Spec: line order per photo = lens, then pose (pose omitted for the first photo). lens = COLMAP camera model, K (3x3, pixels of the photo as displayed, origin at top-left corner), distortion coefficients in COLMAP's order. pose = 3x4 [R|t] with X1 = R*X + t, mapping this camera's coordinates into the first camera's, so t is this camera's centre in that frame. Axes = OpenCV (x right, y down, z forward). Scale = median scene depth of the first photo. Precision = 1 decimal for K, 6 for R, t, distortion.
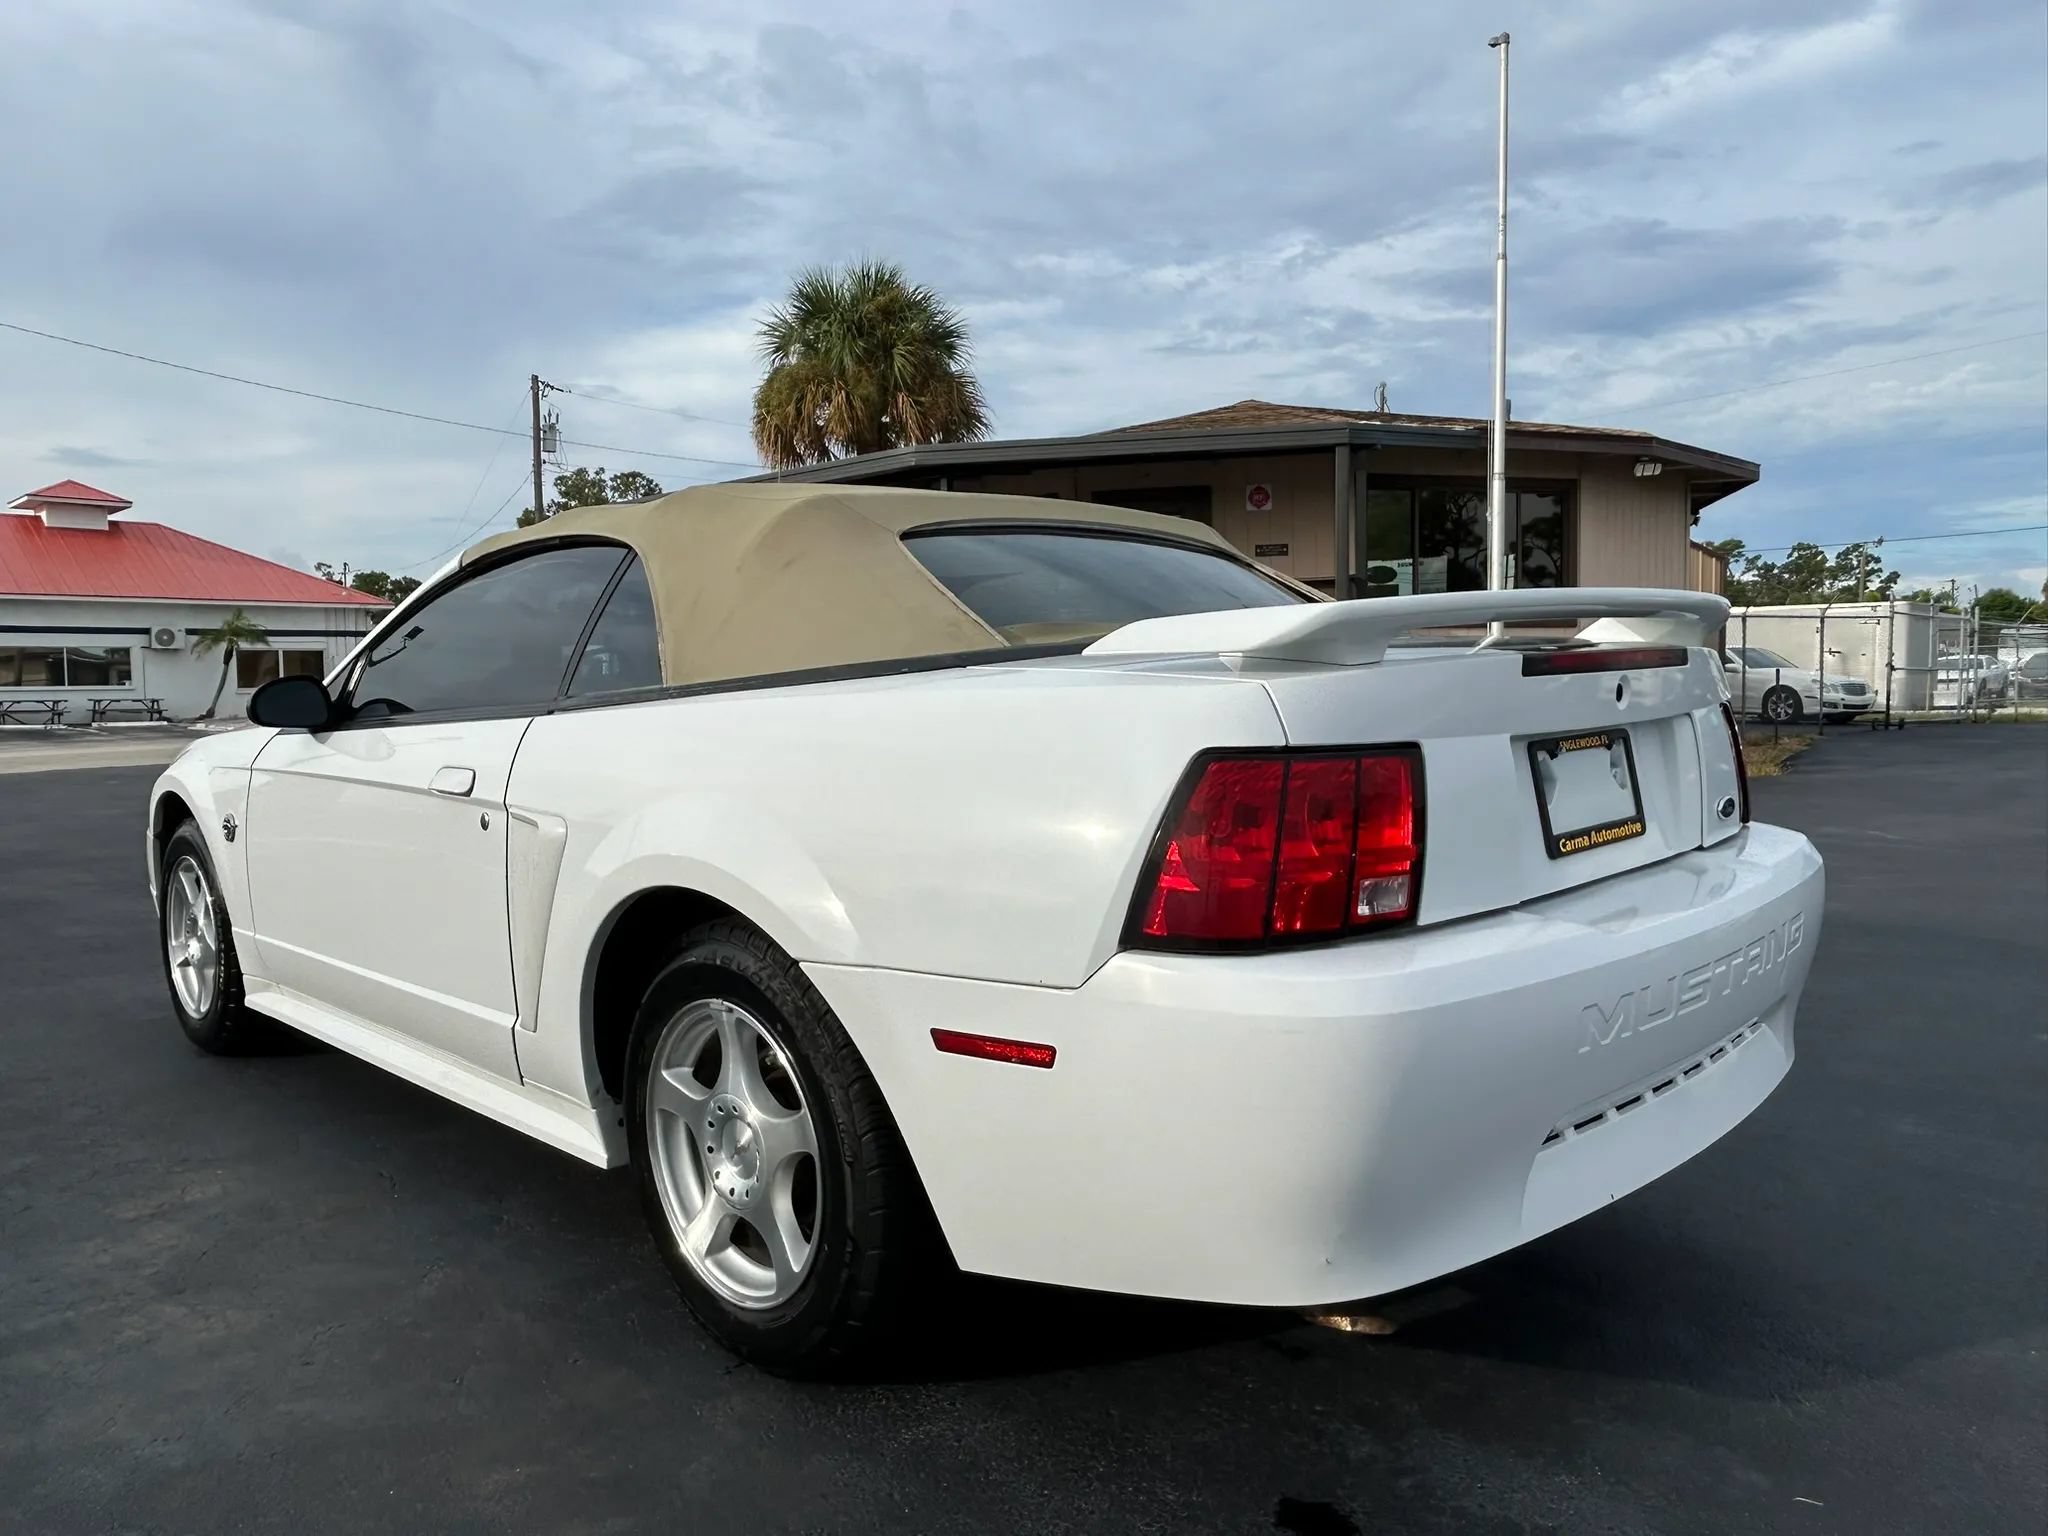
lens RADIAL K [[1454.8, 0, 1009.5], [0, 1454.8, 768.0], [0, 0, 1]] dist [0.009277, -0.022641]
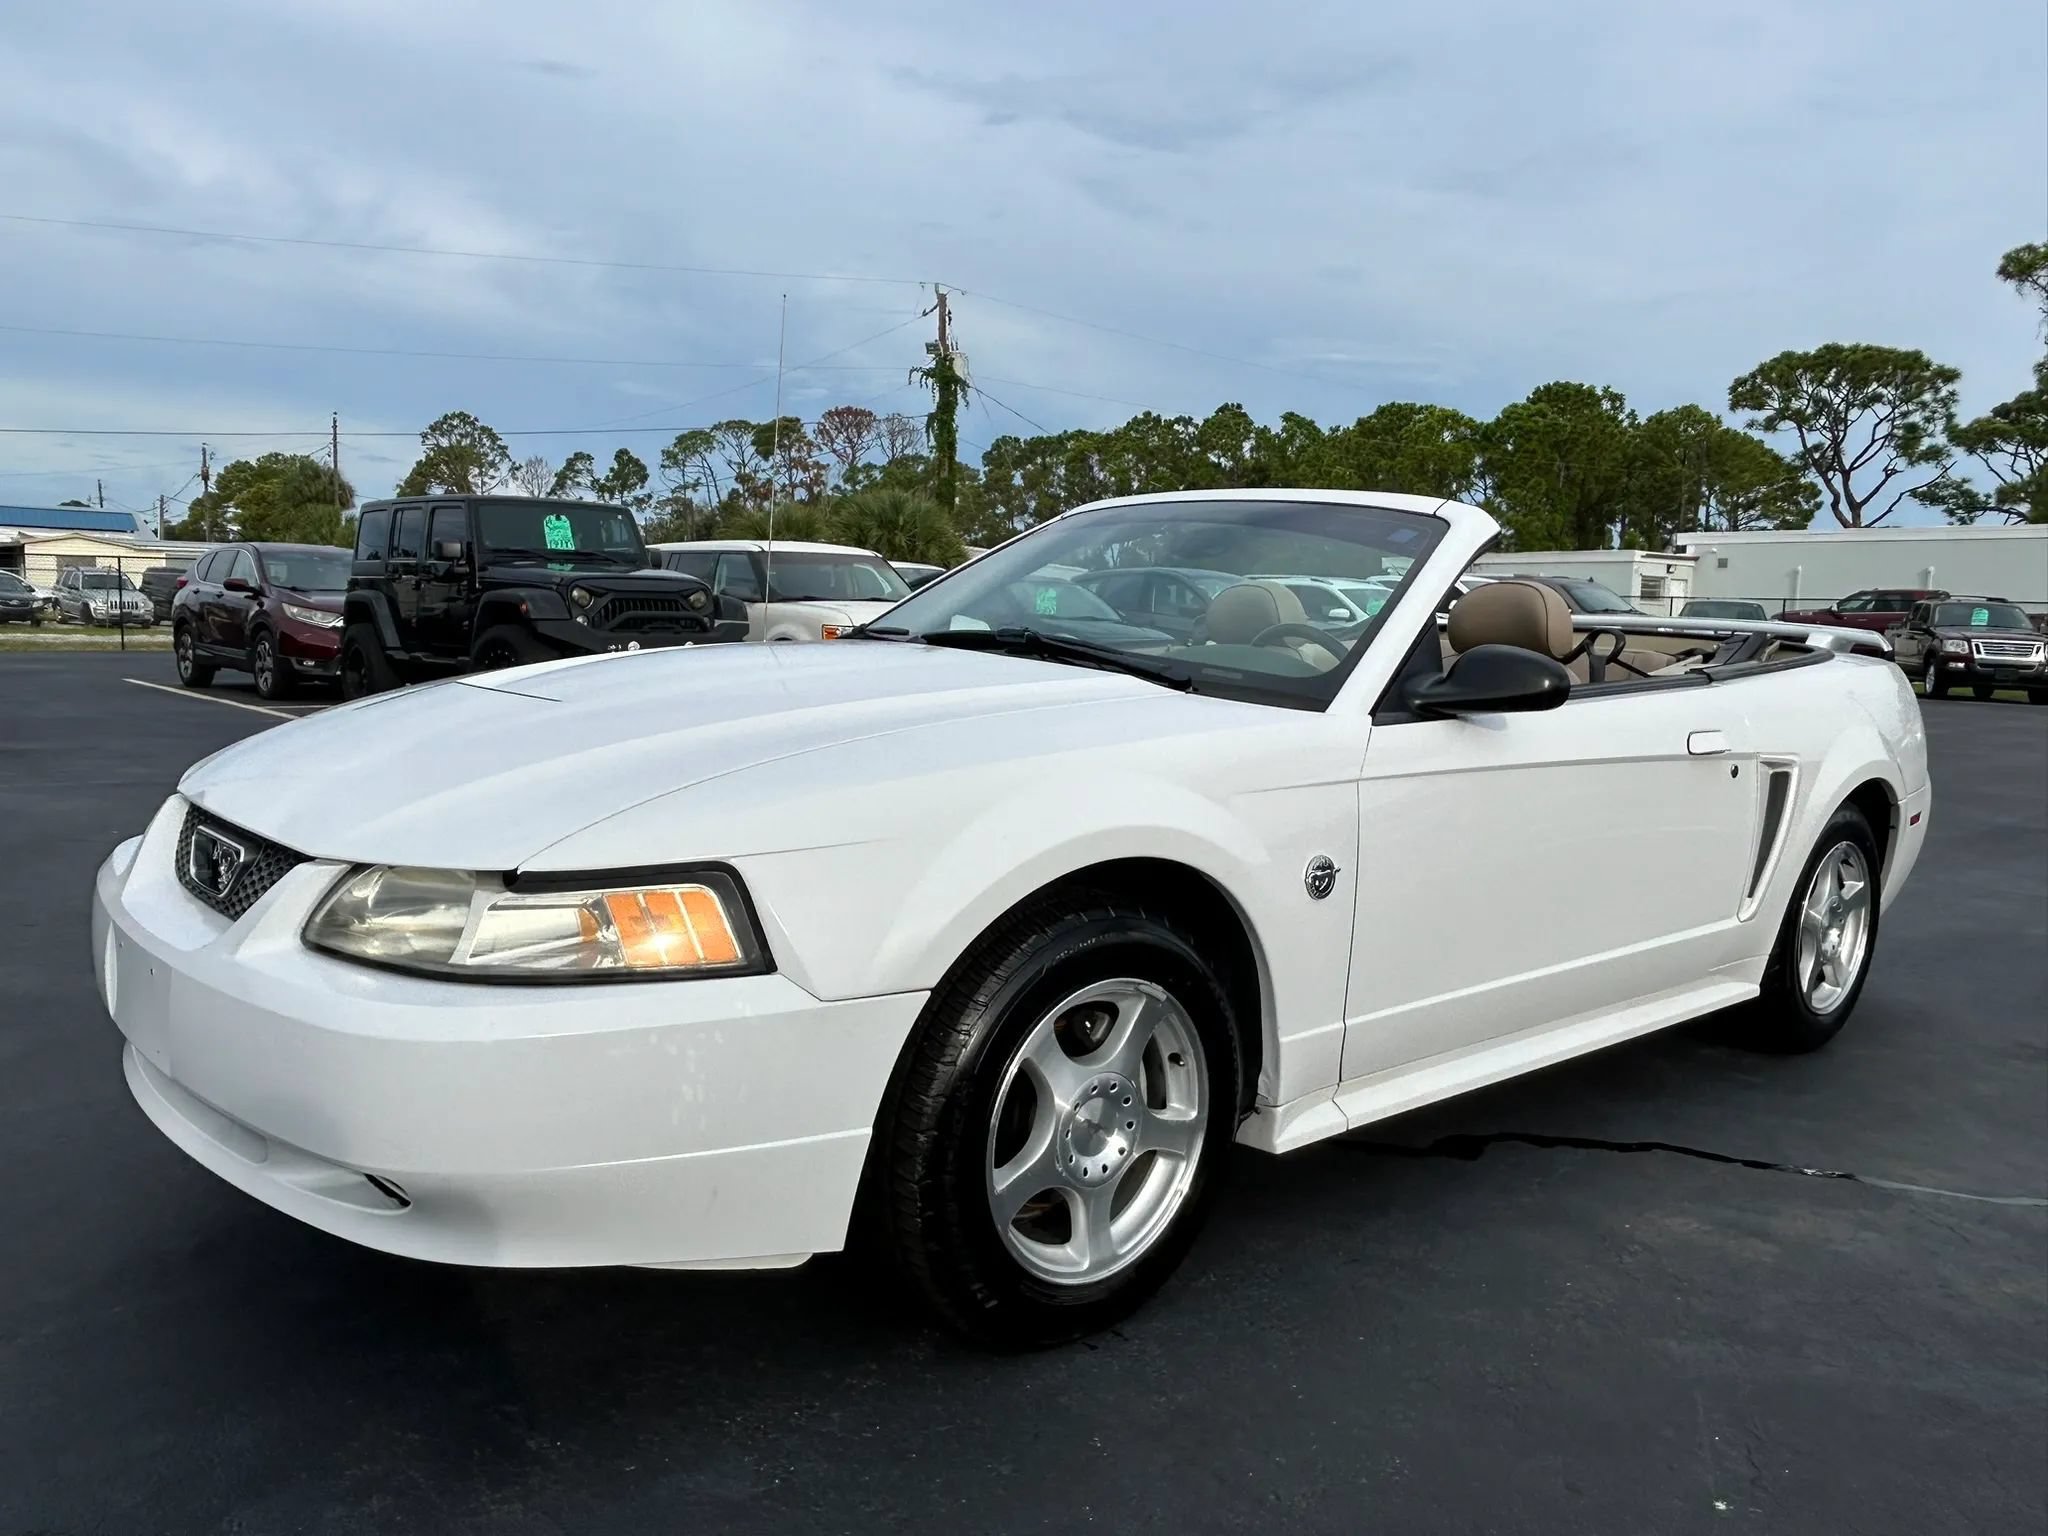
lens RADIAL K [[1547.5, 0, 1013.9], [0, 1547.5, 770.2], [0, 0, 1]] dist [0.027194, -0.065041]
pose [[0.048525, -0.083595, 0.995318, -1.481889], [0.032828, 0.996087, 0.082060, -0.079883], [-0.998282, 0.028693, 0.051080, 1.336999]]
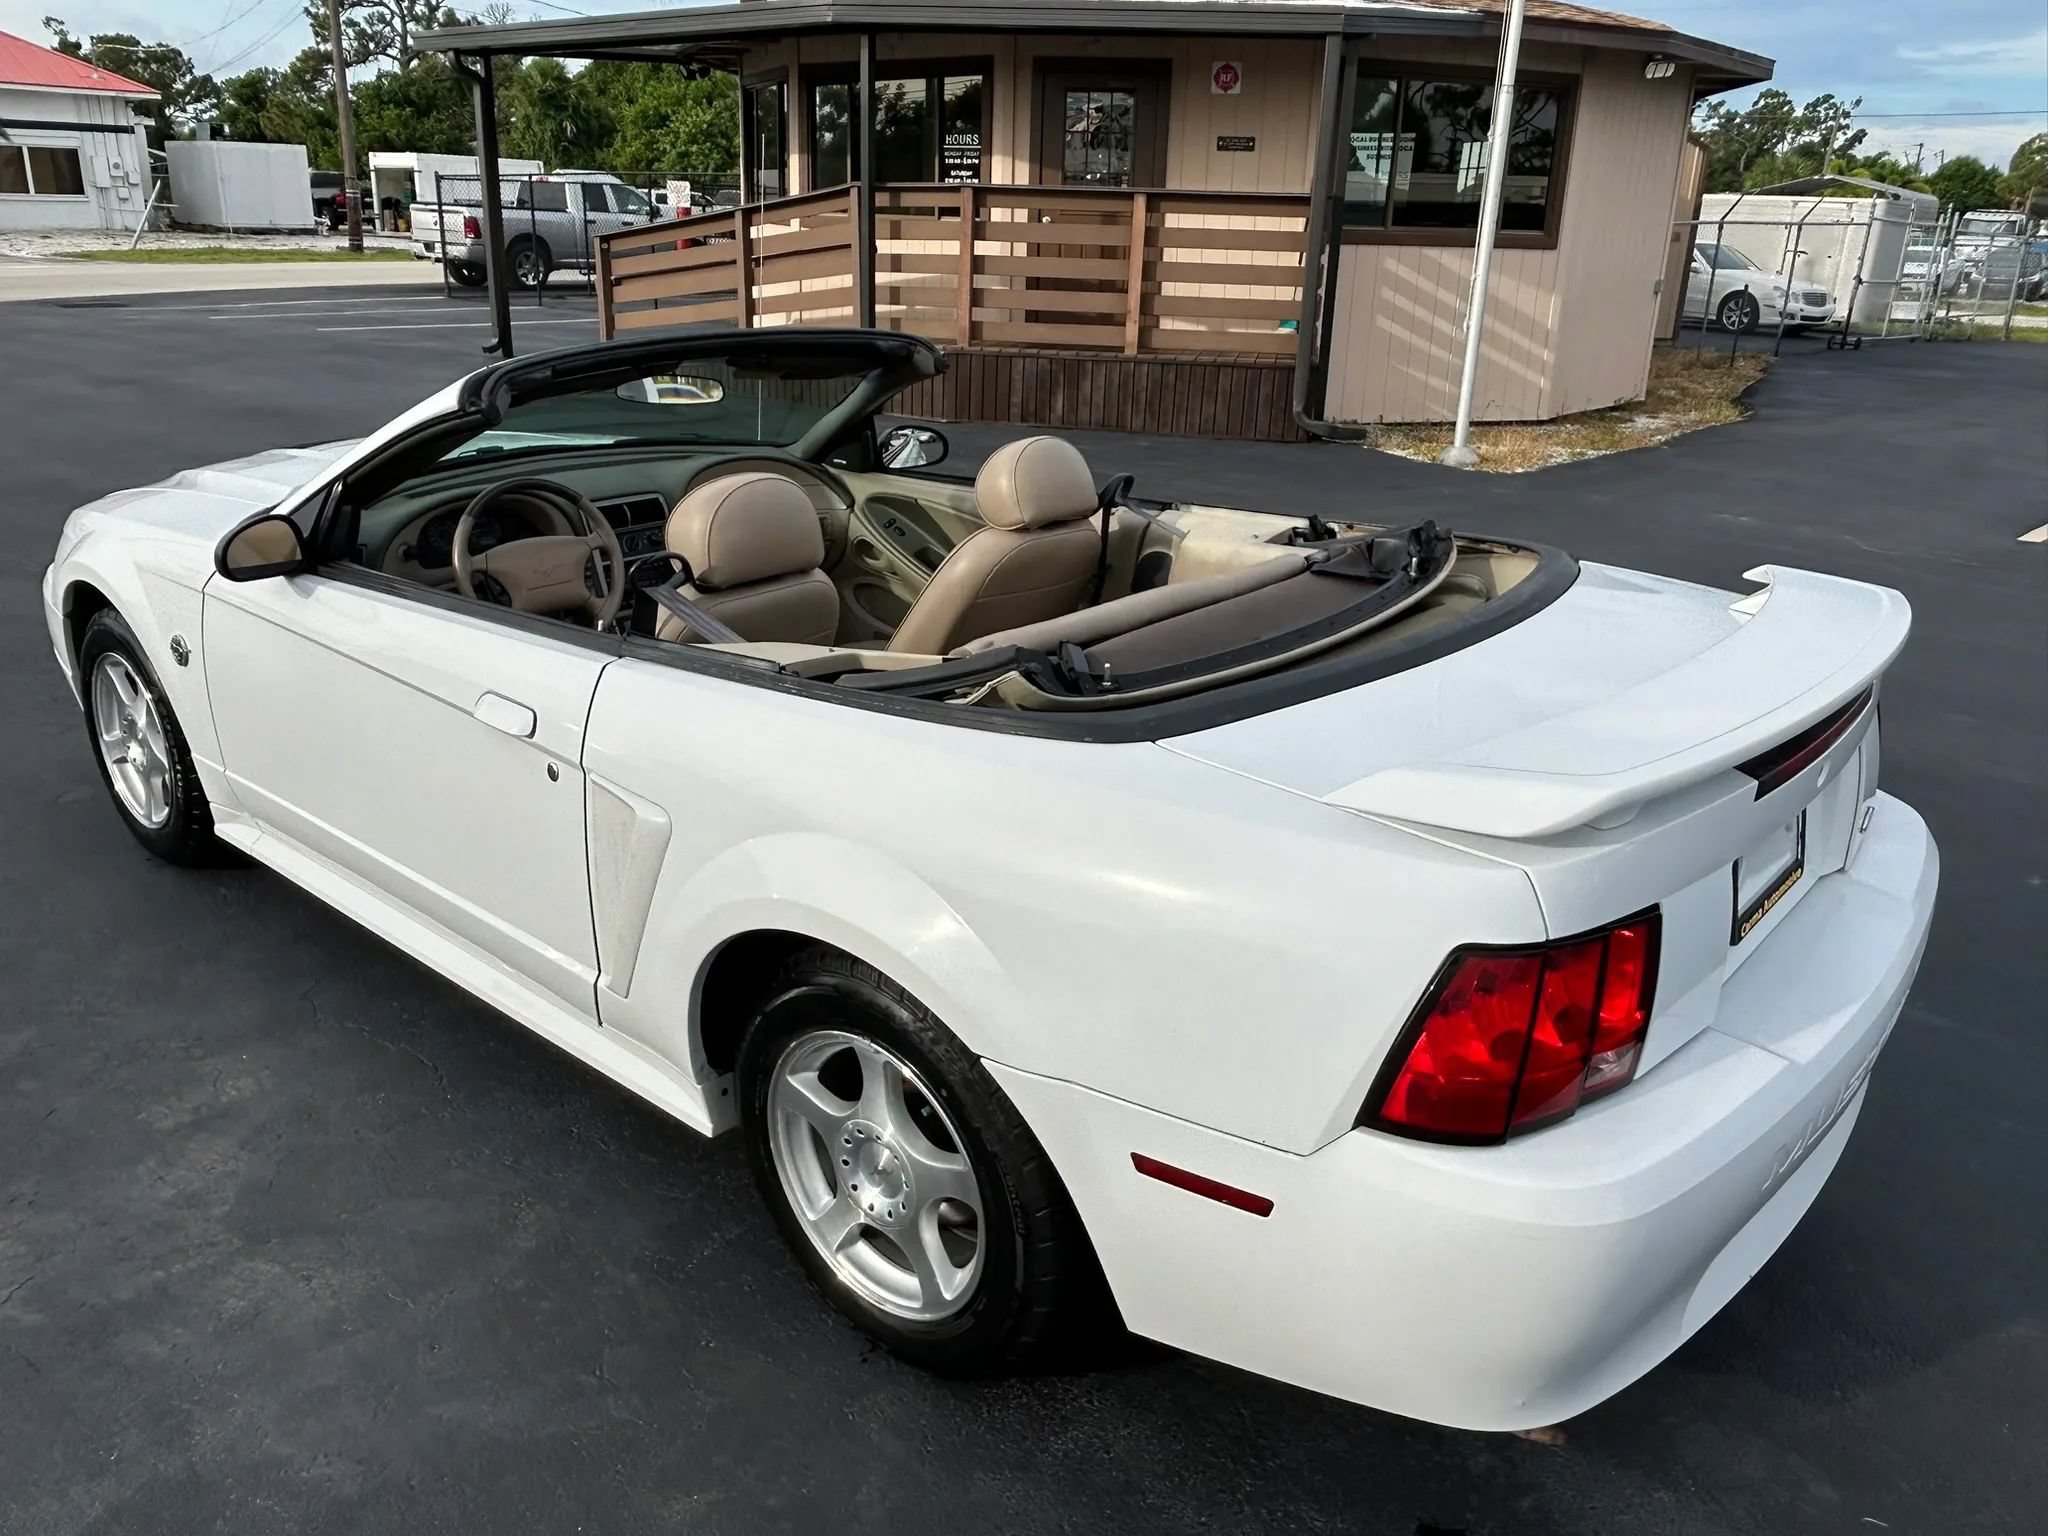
lens RADIAL K [[1552.2, 0, 1013.8], [0, 1552.2, 767.8], [0, 0, 1]] dist [-0.000904, -0.006060]
pose [[0.995741, 0.016562, 0.090699, -0.139166], [-0.041837, 0.957788, 0.284415, -0.218537], [-0.082160, -0.286998, 0.954401, 0.043702]]
